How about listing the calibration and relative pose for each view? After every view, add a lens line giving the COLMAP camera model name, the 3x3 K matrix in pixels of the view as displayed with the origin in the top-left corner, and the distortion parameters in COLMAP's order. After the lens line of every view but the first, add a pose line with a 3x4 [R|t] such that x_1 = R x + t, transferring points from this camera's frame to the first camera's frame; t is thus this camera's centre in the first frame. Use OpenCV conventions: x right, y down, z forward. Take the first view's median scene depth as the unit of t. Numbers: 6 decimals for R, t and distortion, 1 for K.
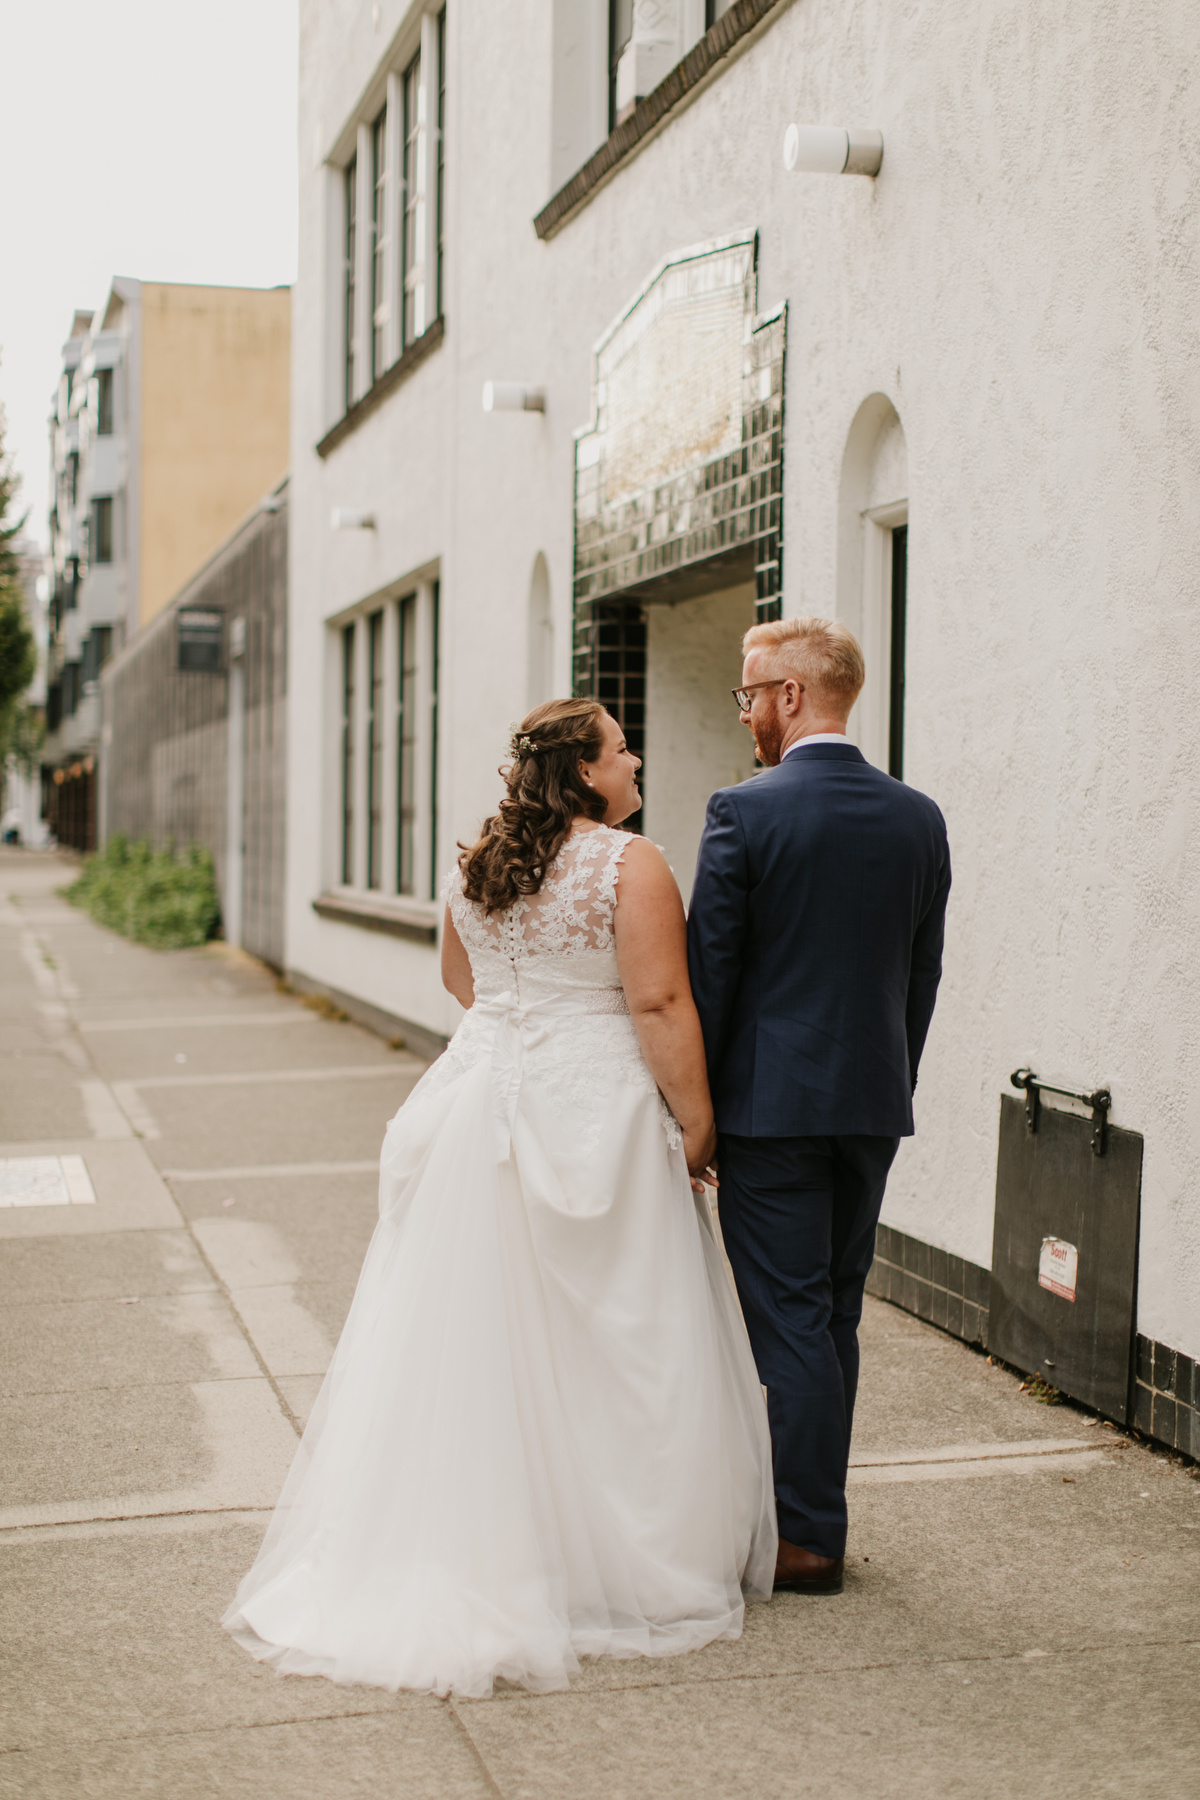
lens RADIAL K [[2548.4, 0, 600.0], [0, 2548.4, 900.0], [0, 0, 1]] dist [0.038106, 0.036958]
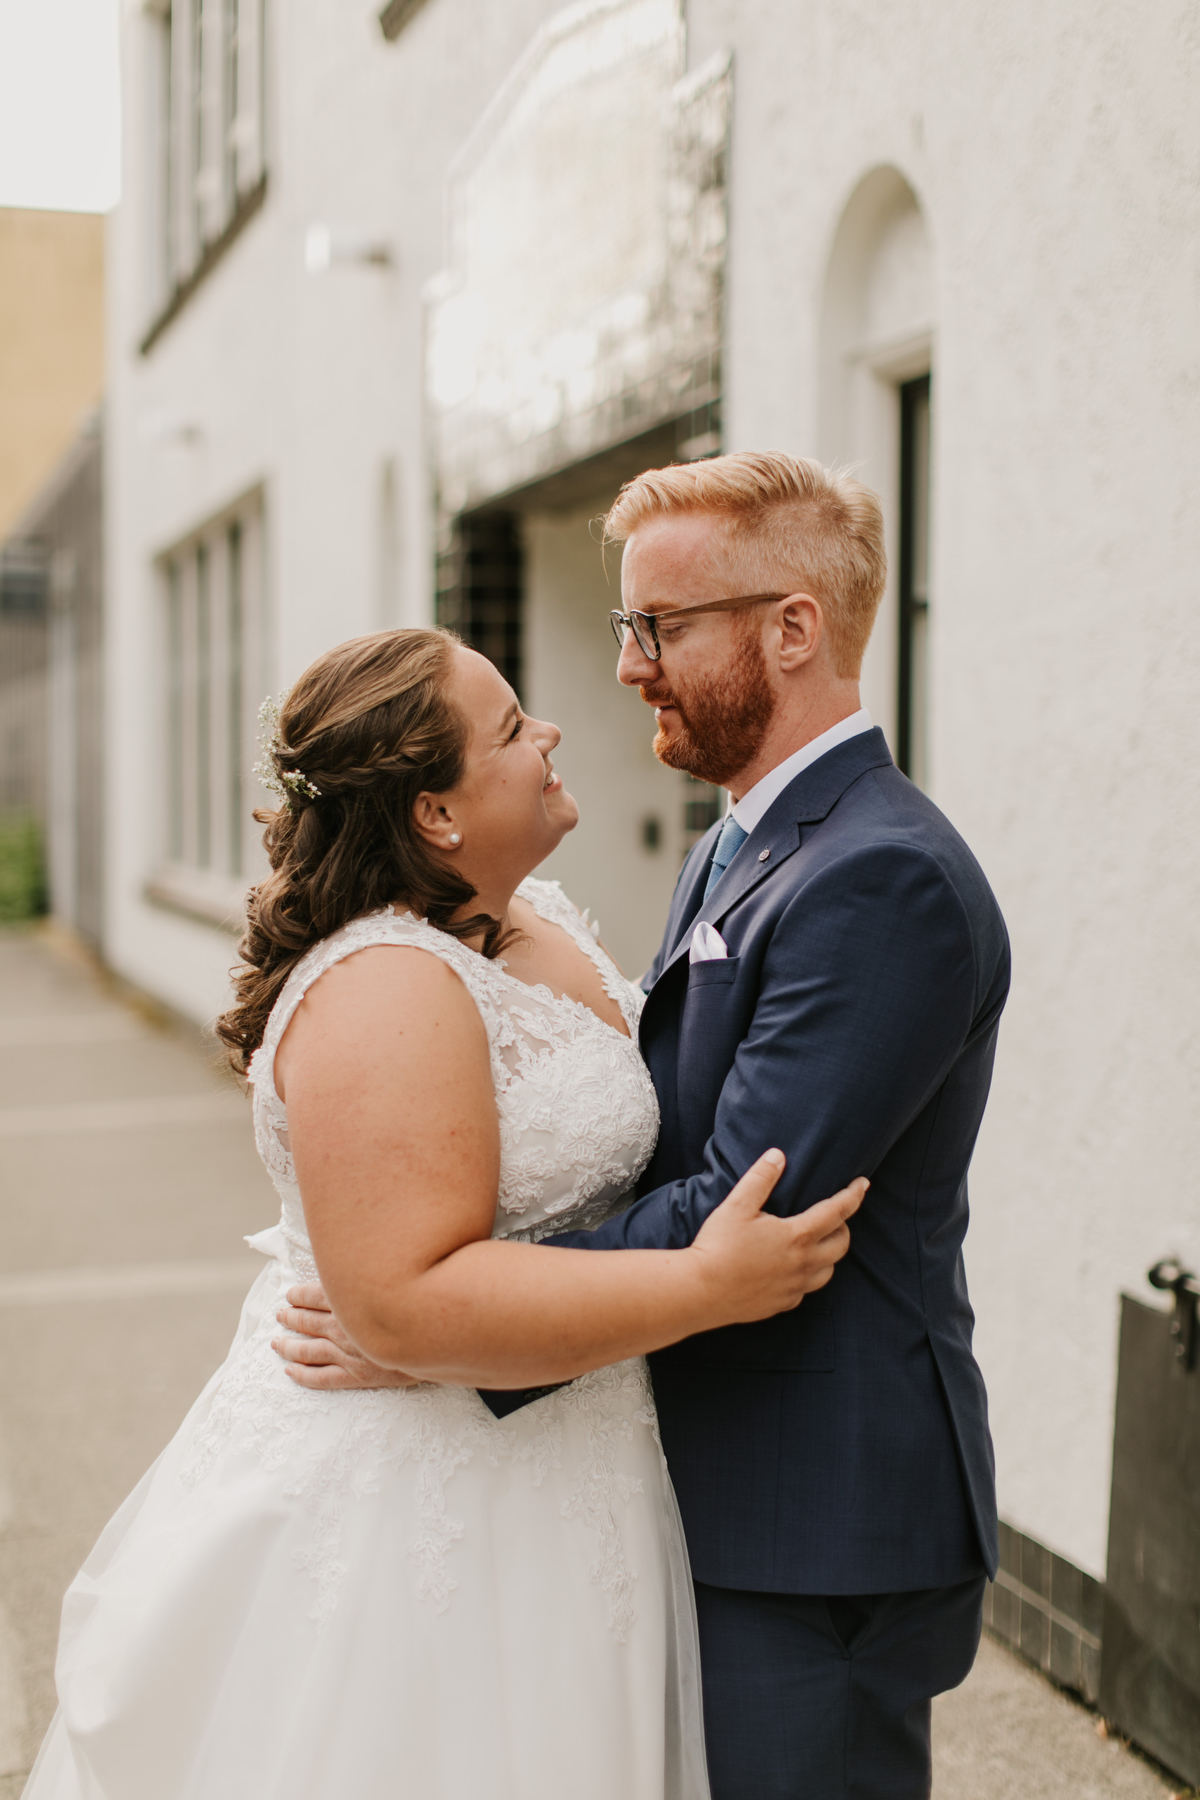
lens RADIAL K [[2548.4, 0, 600.0], [0, 2548.4, 900.0], [0, 0, 1]] dist [0.038106, 0.036958]
pose [[0.998894, -0.007477, 0.046416, 0.006002], [0.006585, 0.999792, 0.019322, -0.025374], [-0.046551, -0.018995, 0.998735, 0.353477]]
